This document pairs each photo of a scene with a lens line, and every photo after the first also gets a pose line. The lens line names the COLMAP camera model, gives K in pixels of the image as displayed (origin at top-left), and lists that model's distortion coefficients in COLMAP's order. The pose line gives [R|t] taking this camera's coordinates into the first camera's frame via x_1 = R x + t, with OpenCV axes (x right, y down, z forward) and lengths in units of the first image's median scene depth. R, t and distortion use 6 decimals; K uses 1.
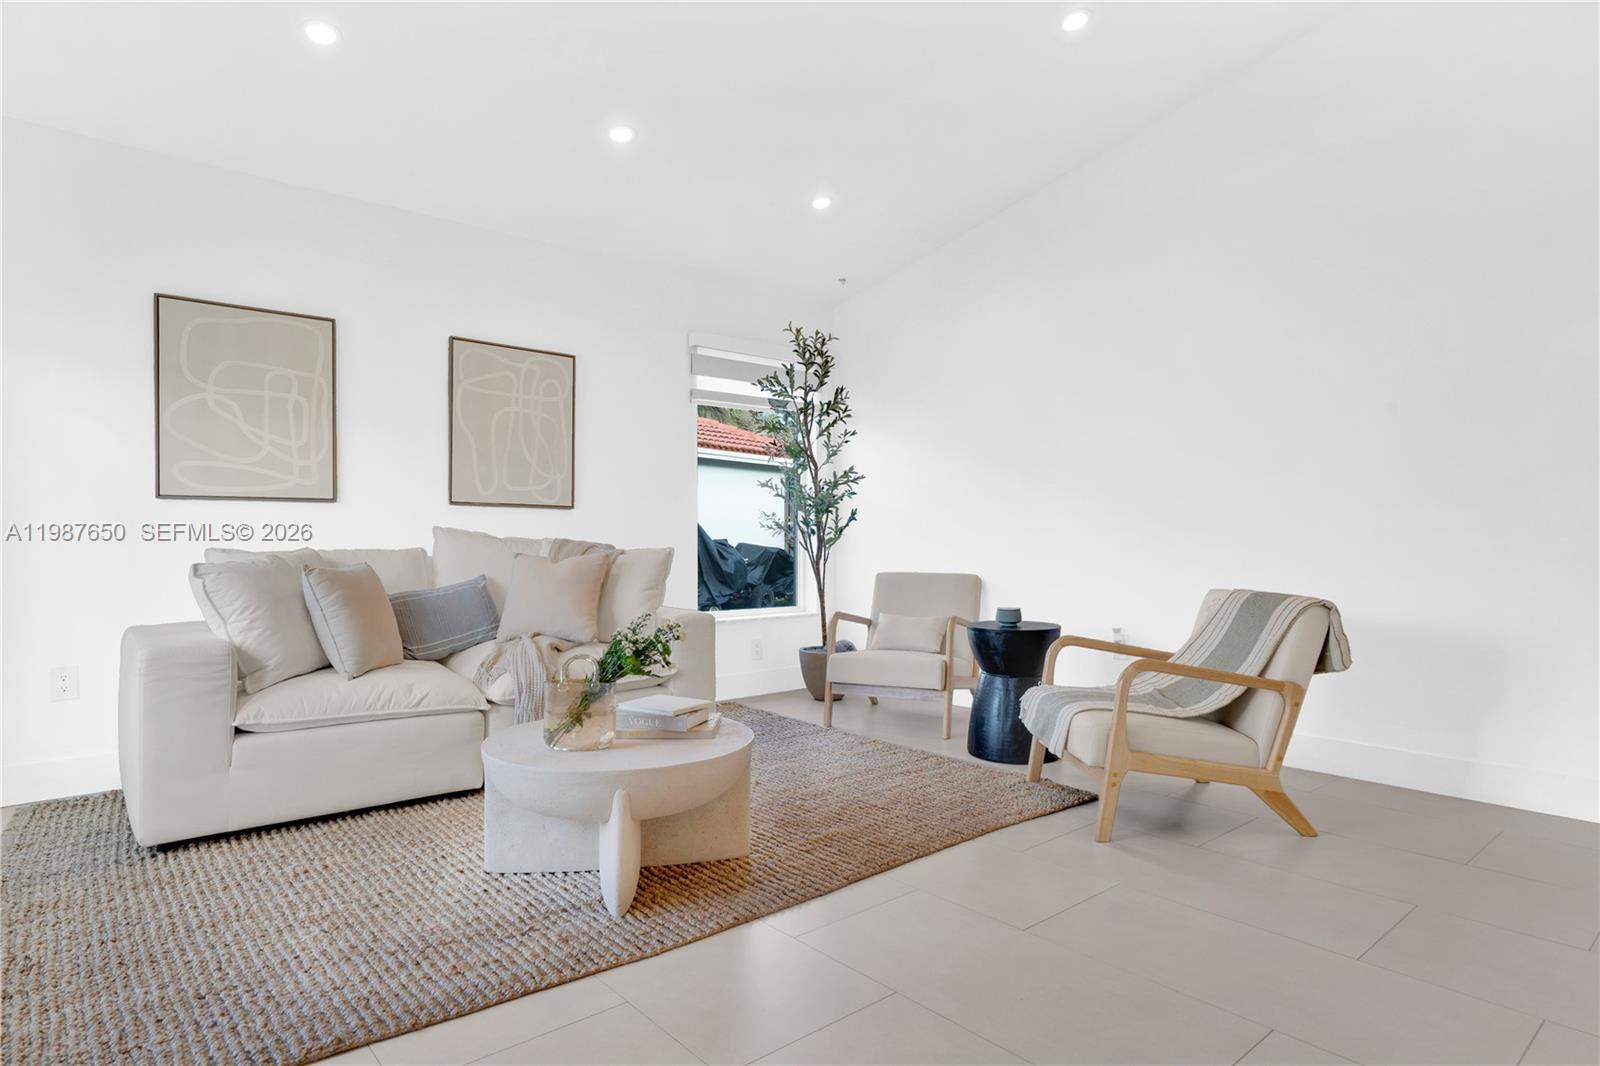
lens RADIAL K [[834.9, 0, 787.7], [0, 834.9, 549.5], [0, 0, 1]] dist [-0.002549, -0.001053]
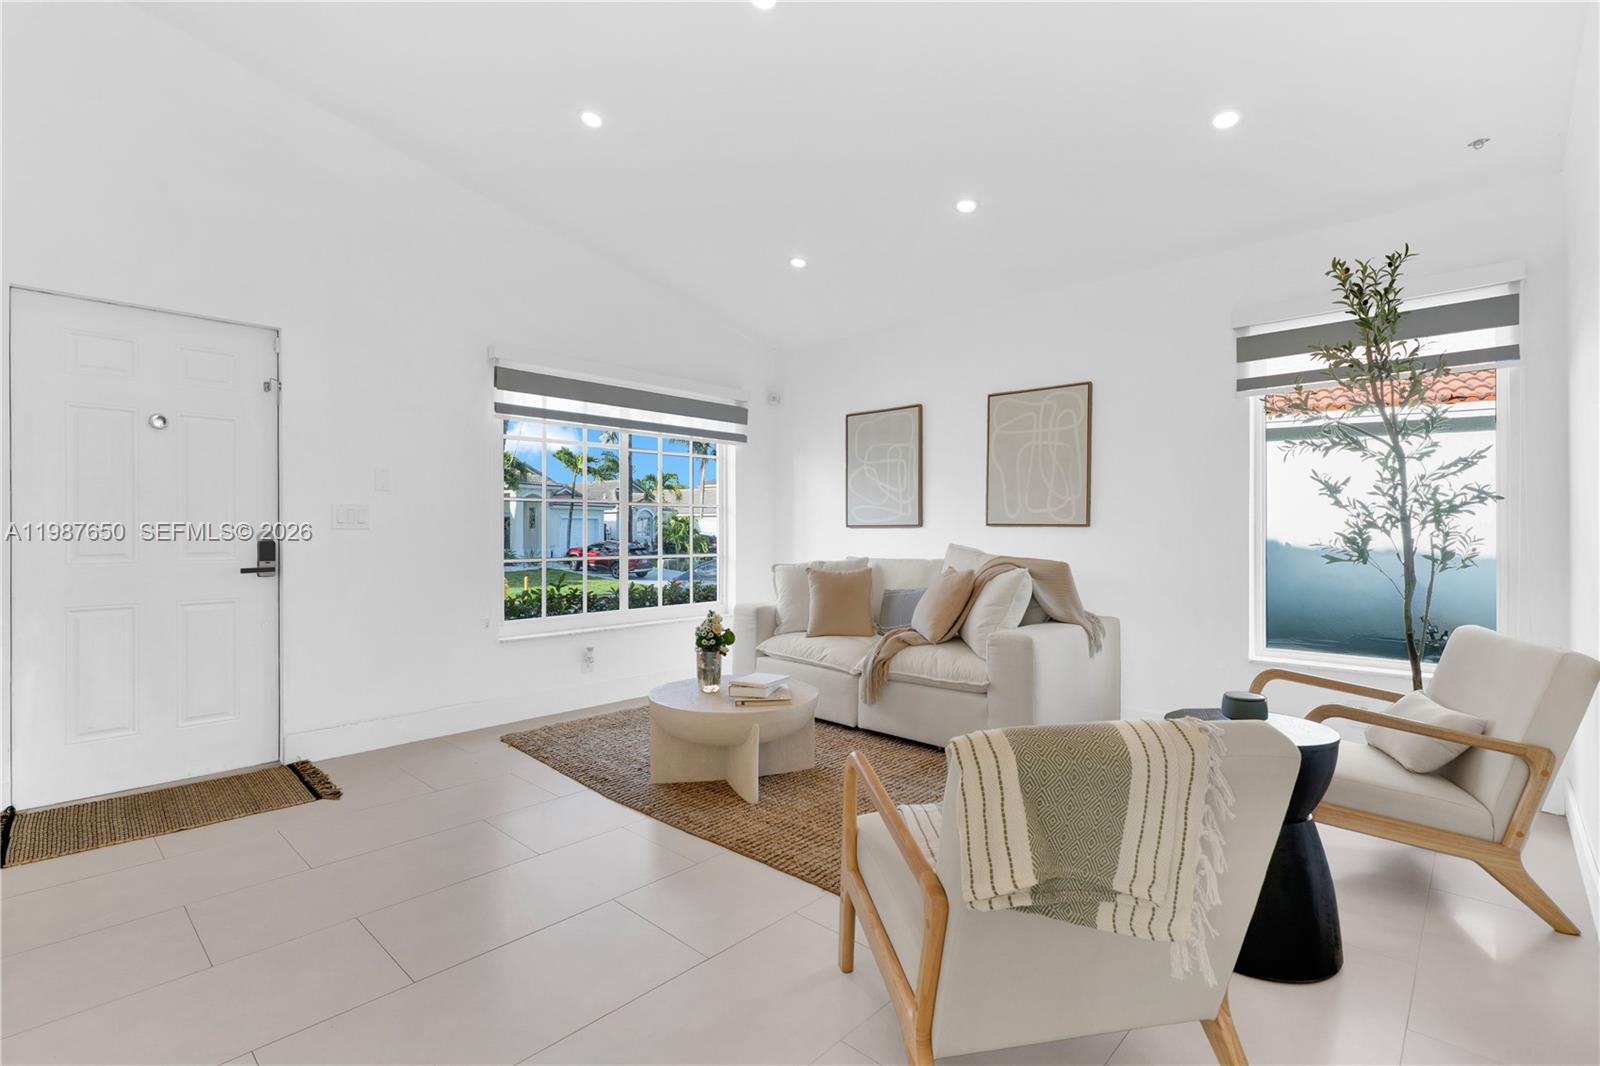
lens RADIAL K [[751.0, 0, 799.4], [0, 751.0, 534.7], [0, 0, 1]] dist [0.004149, -0.001270]
pose [[0.134771, 0.000905, -0.990876, 0.791063], [-0.017256, 0.999850, -0.001434, -0.039195], [0.990726, 0.017292, 0.134767, 0.636257]]
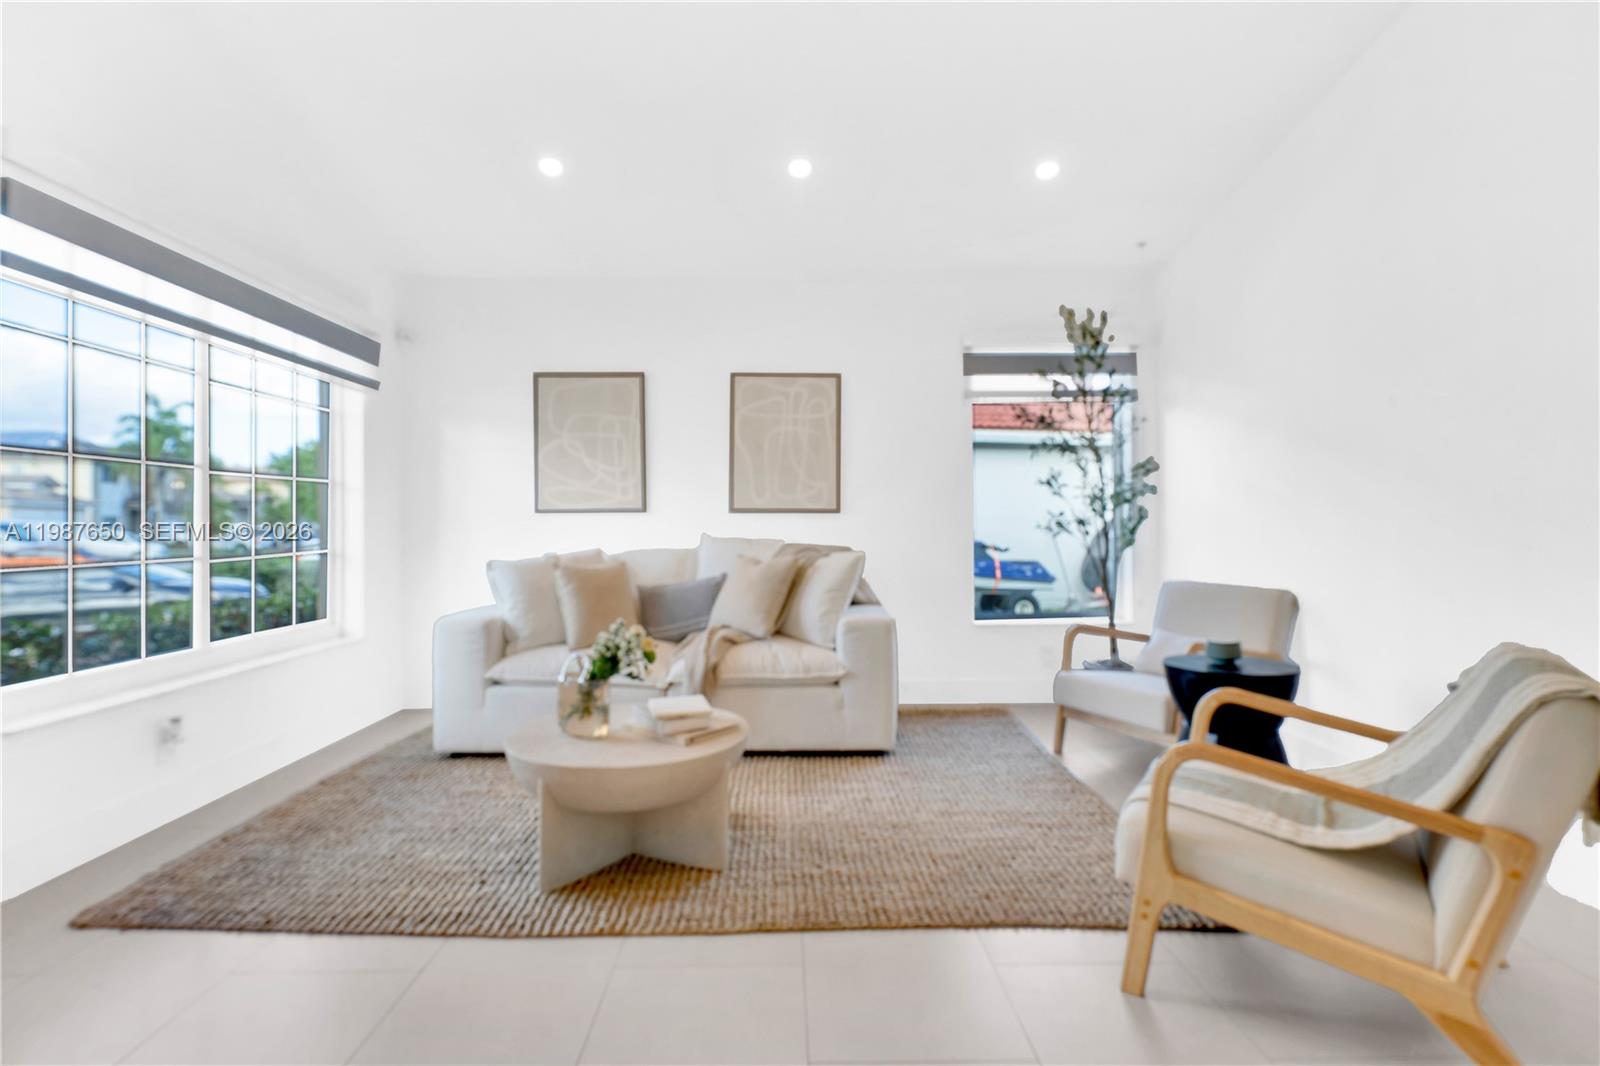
lens RADIAL K [[751.0, 0, 807.4], [0, 751.0, 535.0], [0, 0, 1]] dist [0.004149, -0.001270]
pose [[0.788599, 0.004414, -0.614892, 0.399286], [-0.005599, 0.999984, -0.000002, -0.024492], [0.614883, 0.003444, 0.788611, 0.240019]]
